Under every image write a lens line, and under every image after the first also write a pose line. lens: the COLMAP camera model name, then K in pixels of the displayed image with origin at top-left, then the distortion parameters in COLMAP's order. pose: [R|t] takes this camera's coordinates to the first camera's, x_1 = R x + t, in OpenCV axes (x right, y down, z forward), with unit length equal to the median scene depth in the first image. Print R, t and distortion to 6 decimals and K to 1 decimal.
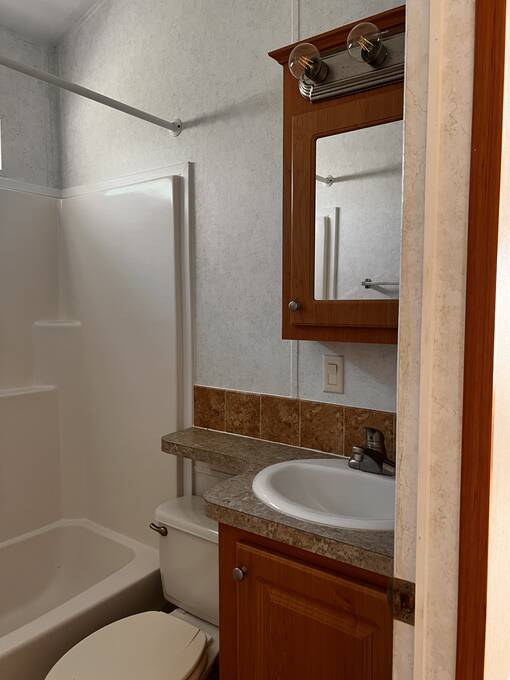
lens RADIAL K [[516.6, 0, 255.5], [0, 516.6, 339.9], [0, 0, 1]] dist [0.019247, -0.032536]
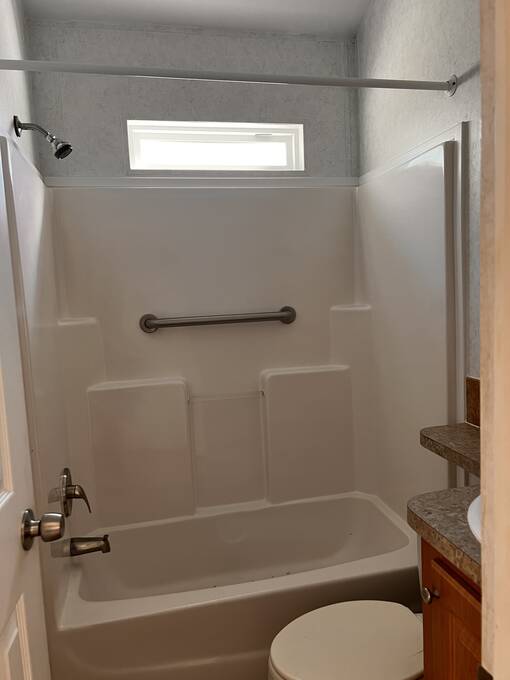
lens RADIAL K [[516.6, 0, 255.4], [0, 516.6, 343.7], [0, 0, 1]] dist [0.019247, -0.032536]
pose [[0.735022, 0.033554, -0.677212, 0.216880], [0.005030, 0.998478, 0.054930, -0.019761], [0.678024, -0.043781, 0.733735, 0.103796]]
